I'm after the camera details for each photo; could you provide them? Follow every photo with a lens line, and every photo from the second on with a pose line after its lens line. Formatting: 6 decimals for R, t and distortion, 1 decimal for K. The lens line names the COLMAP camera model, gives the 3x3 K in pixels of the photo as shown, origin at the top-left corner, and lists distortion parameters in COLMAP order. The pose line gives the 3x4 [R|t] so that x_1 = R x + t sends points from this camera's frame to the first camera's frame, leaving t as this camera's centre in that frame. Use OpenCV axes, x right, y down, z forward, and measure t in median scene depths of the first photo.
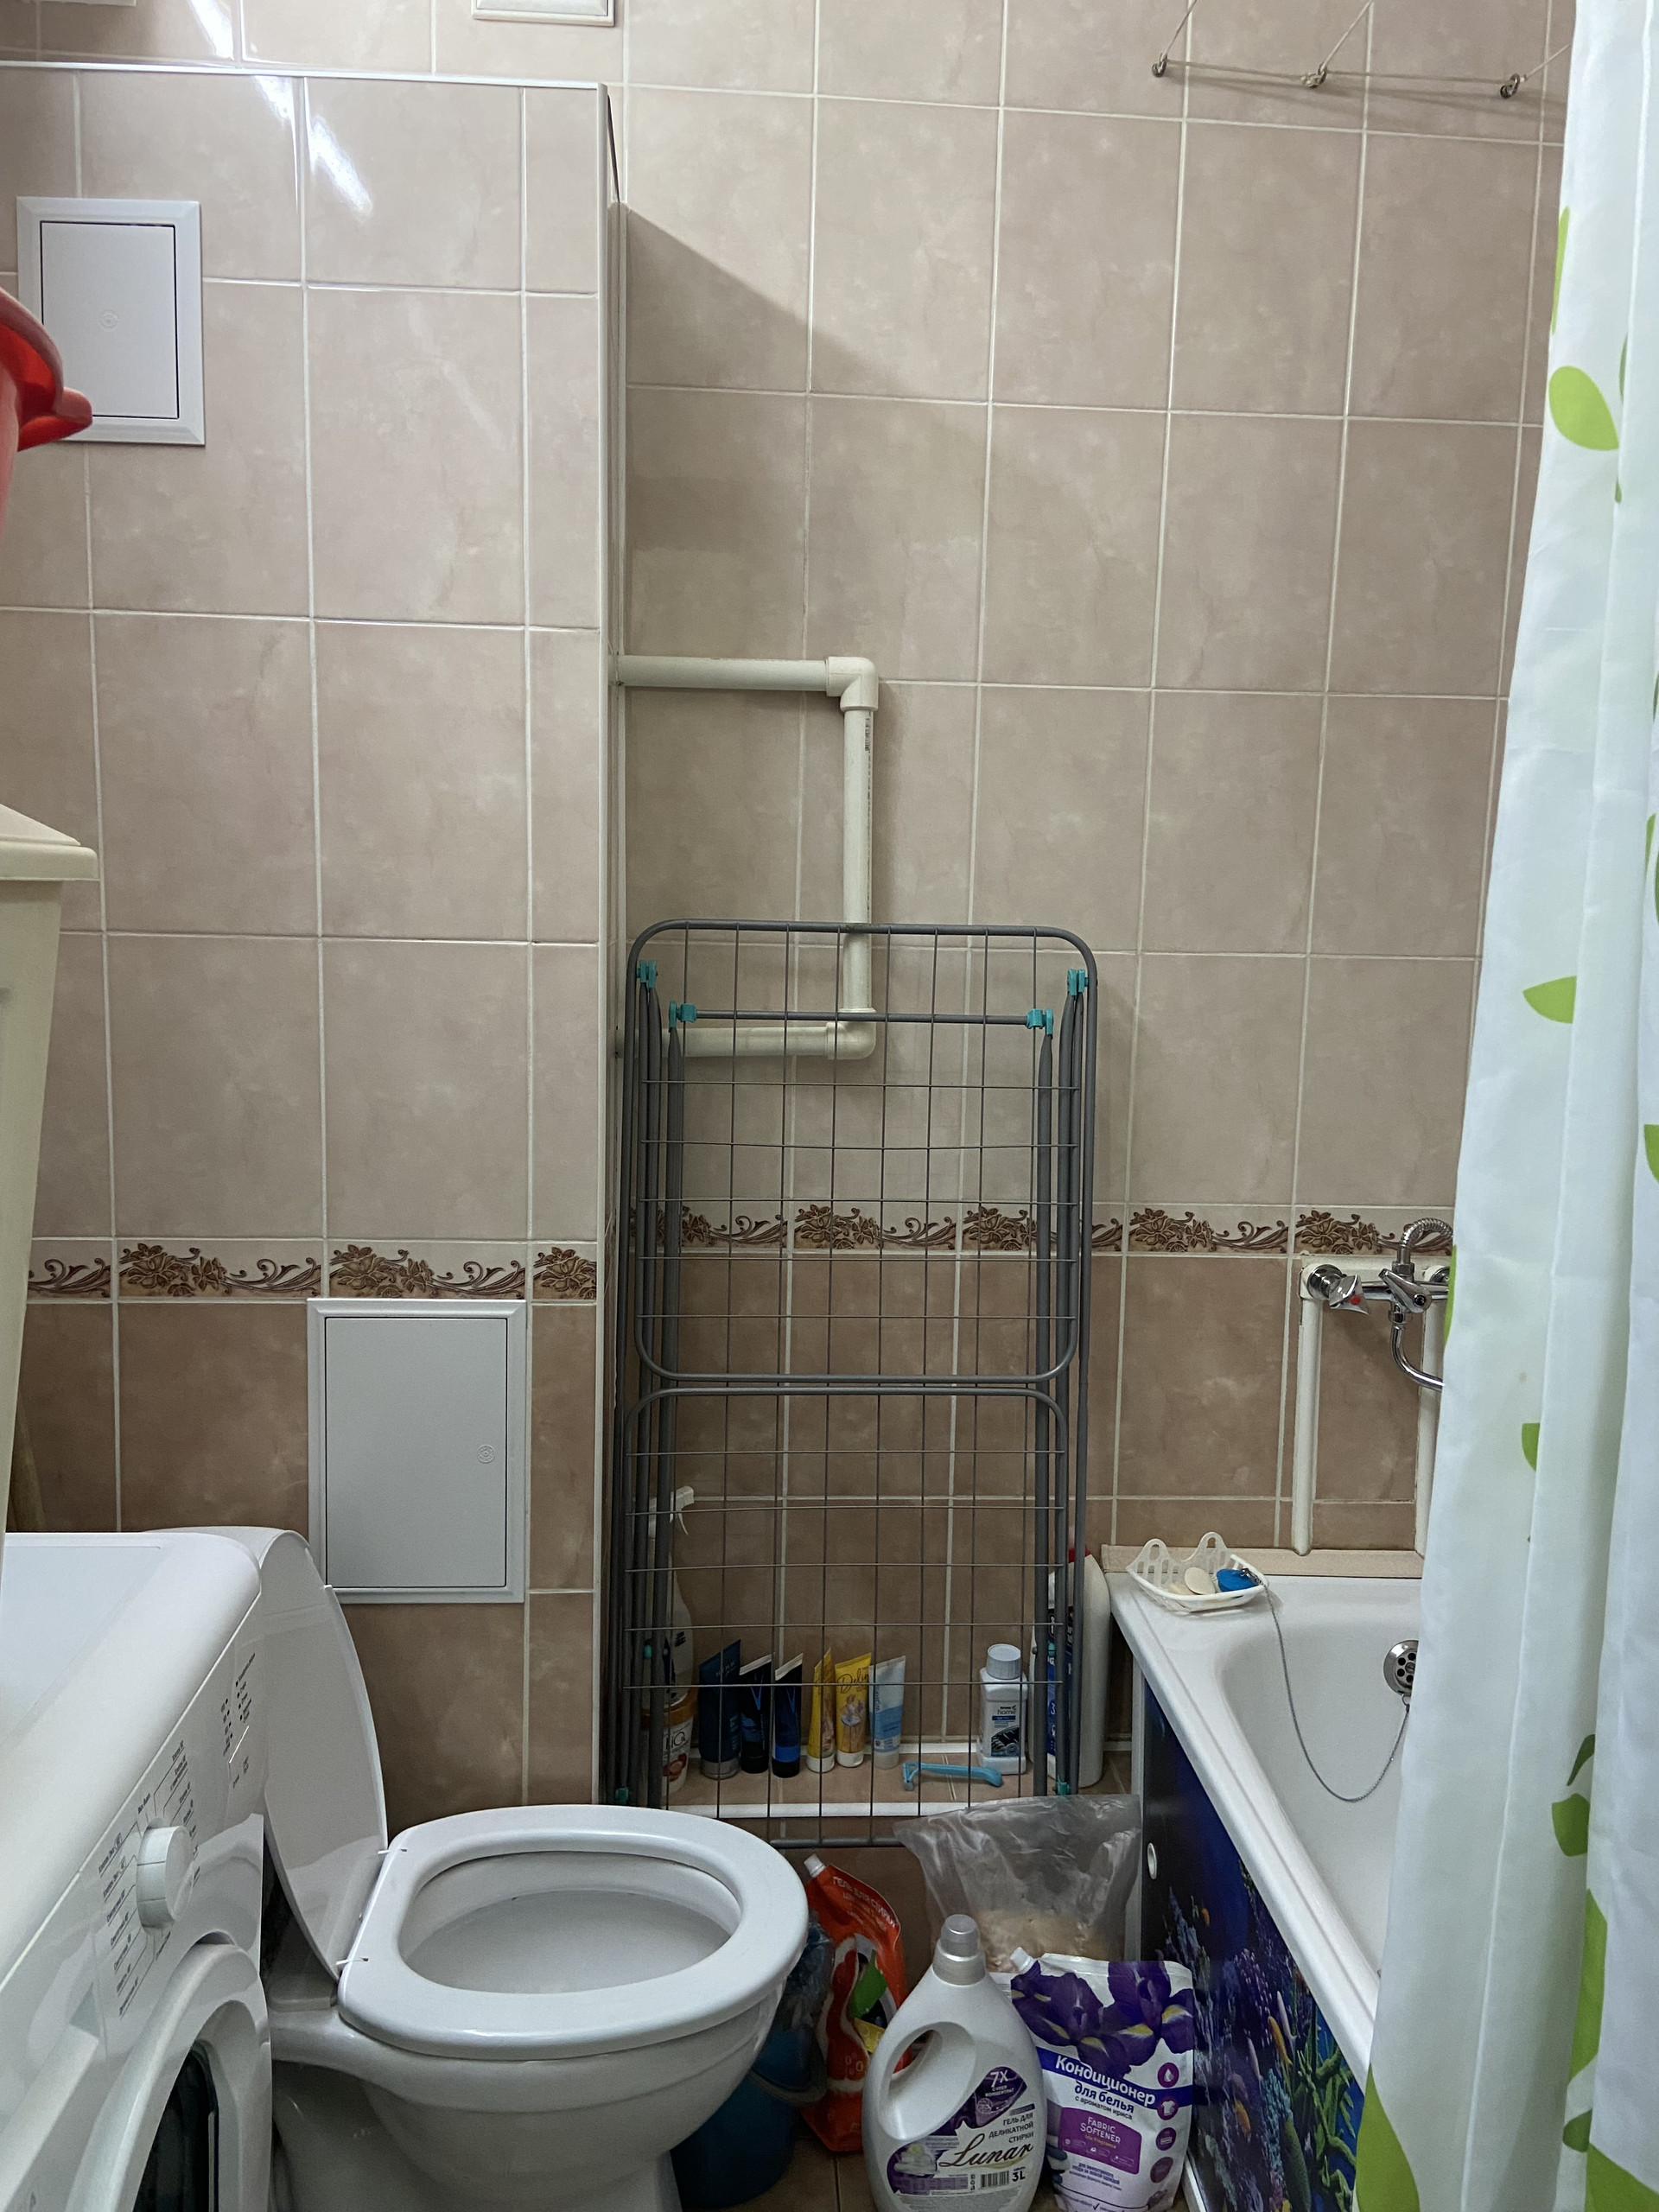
lens RADIAL K [[1696.9, 0, 814.3], [0, 1696.9, 1097.5], [0, 0, 1]] dist [0.119173, -0.144294]
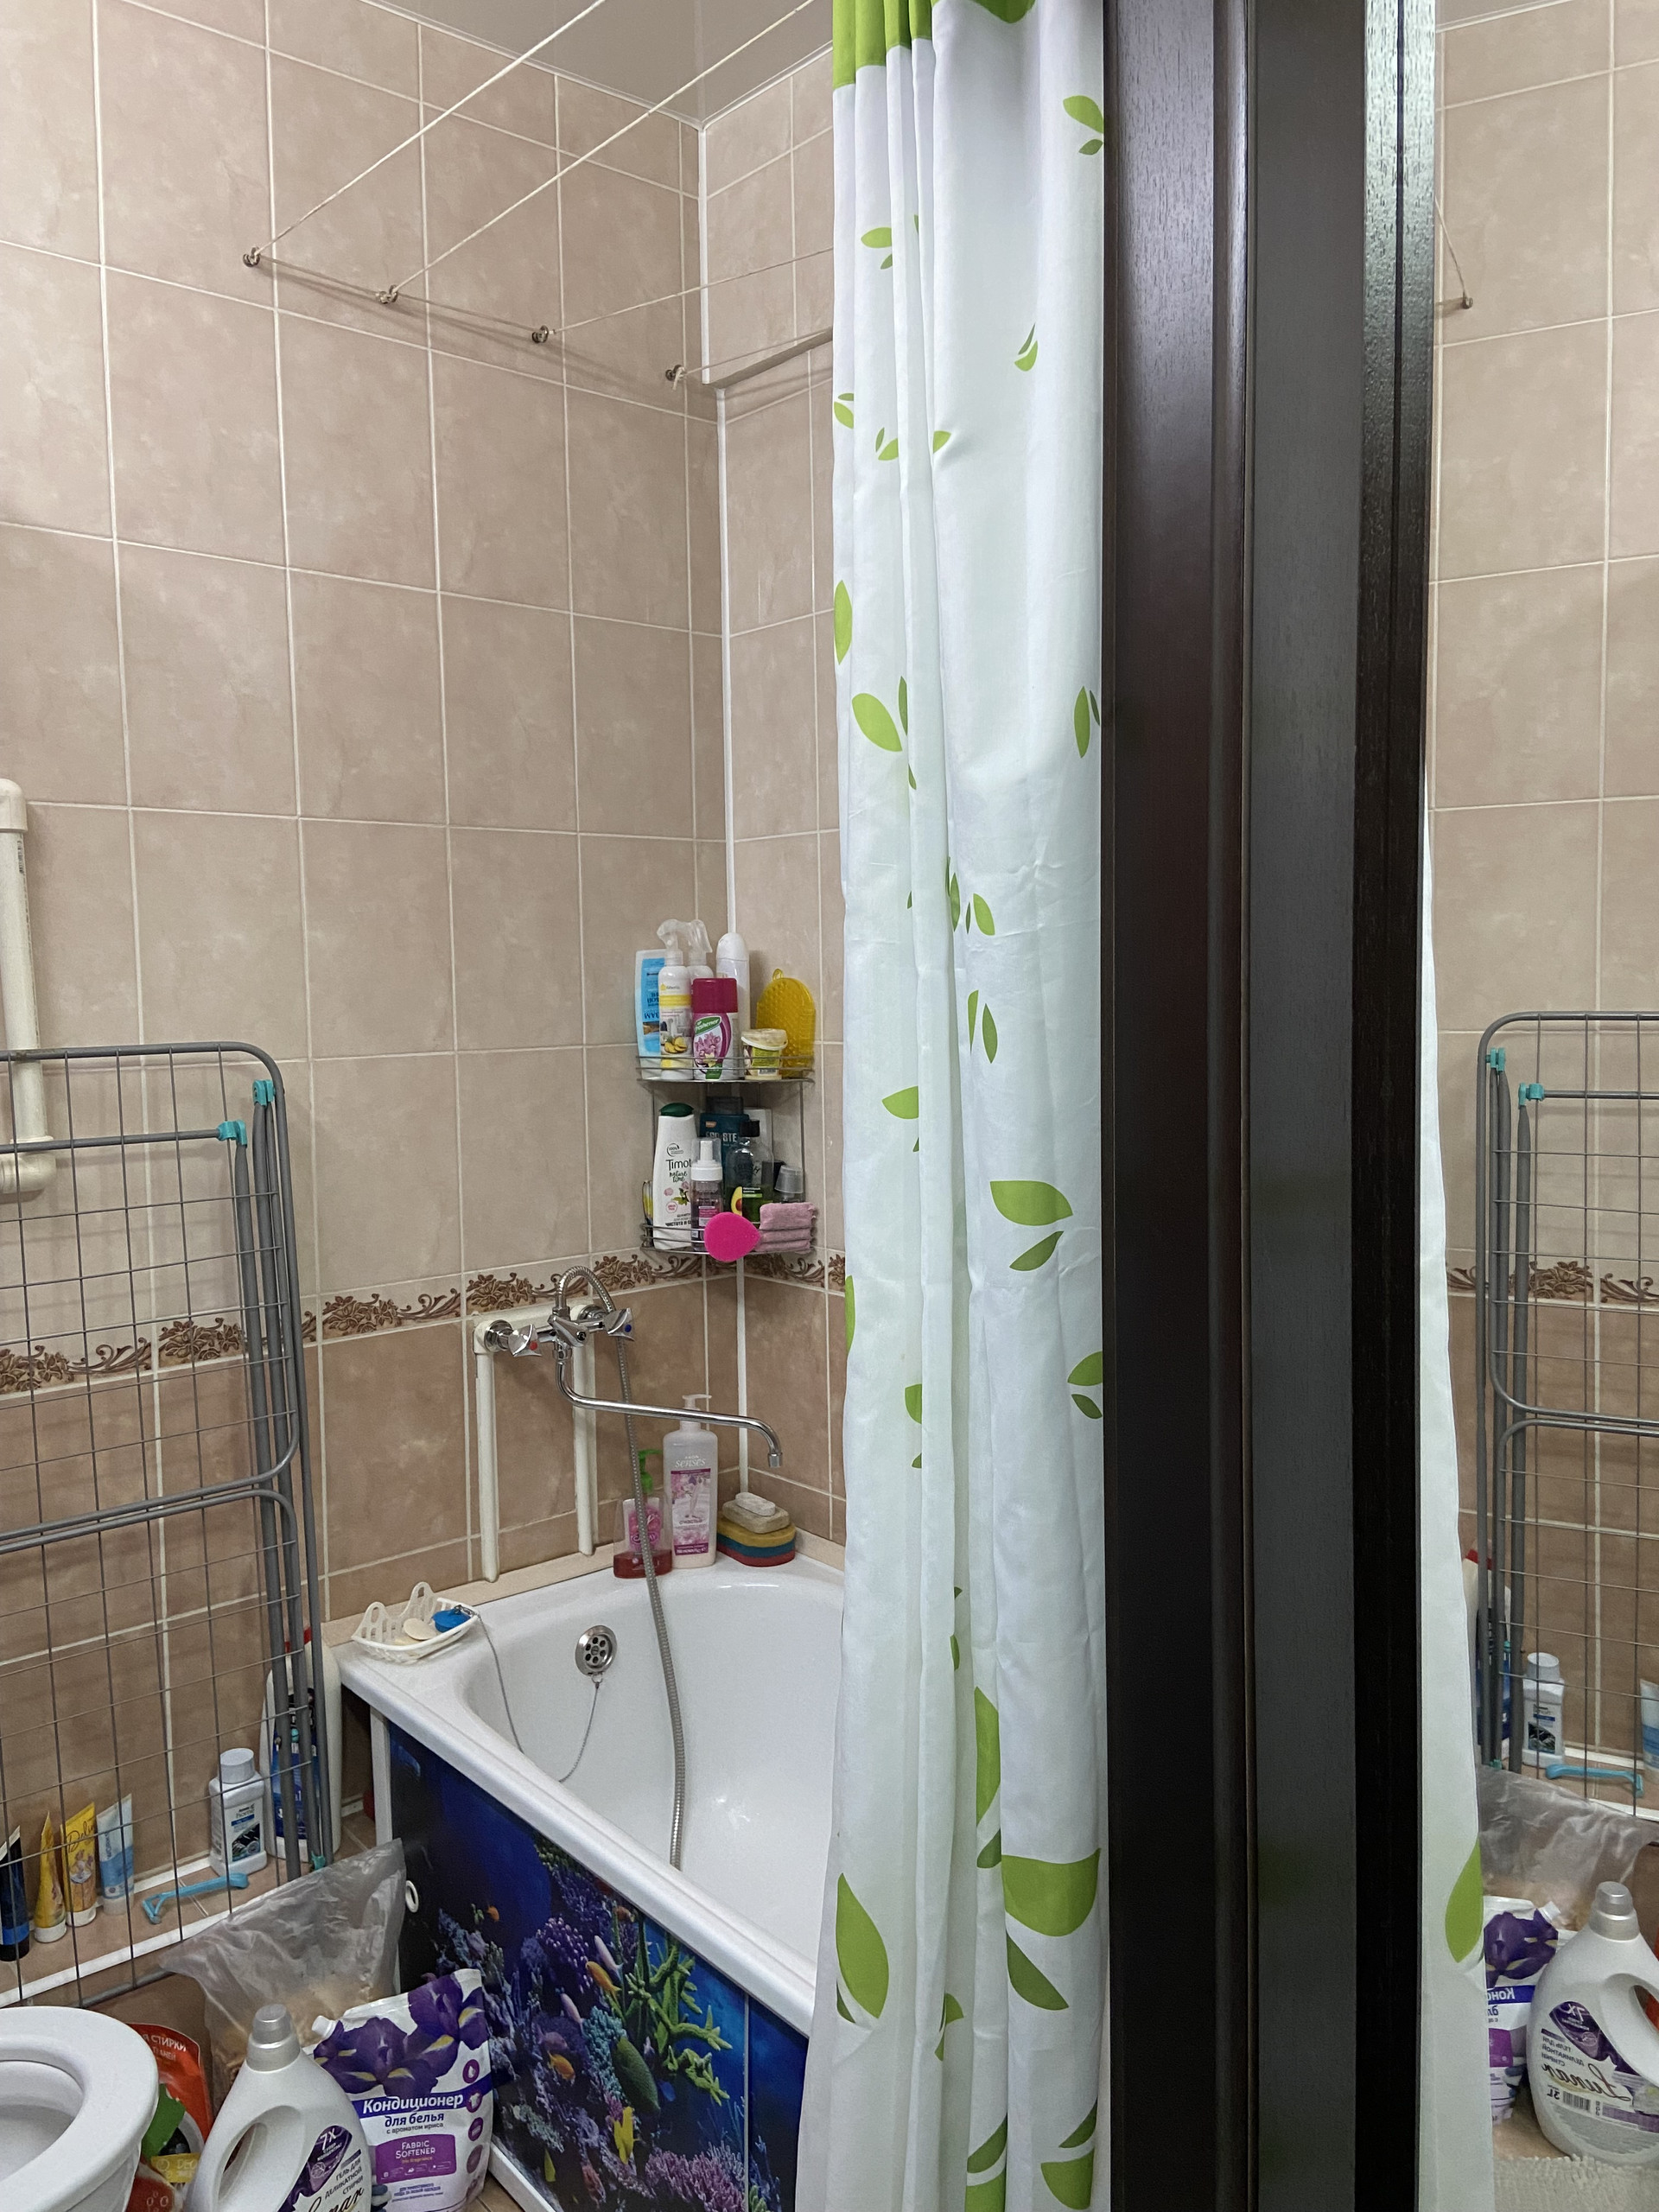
lens RADIAL K [[1696.9, 0, 852.4], [0, 1696.9, 1093.8], [0, 0, 1]] dist [0.119173, -0.144294]
pose [[0.796784, -0.081646, 0.598723, -0.190830], [0.104779, 0.994488, -0.003825, -0.024760], [-0.595111, 0.065781, 0.800947, -0.065416]]
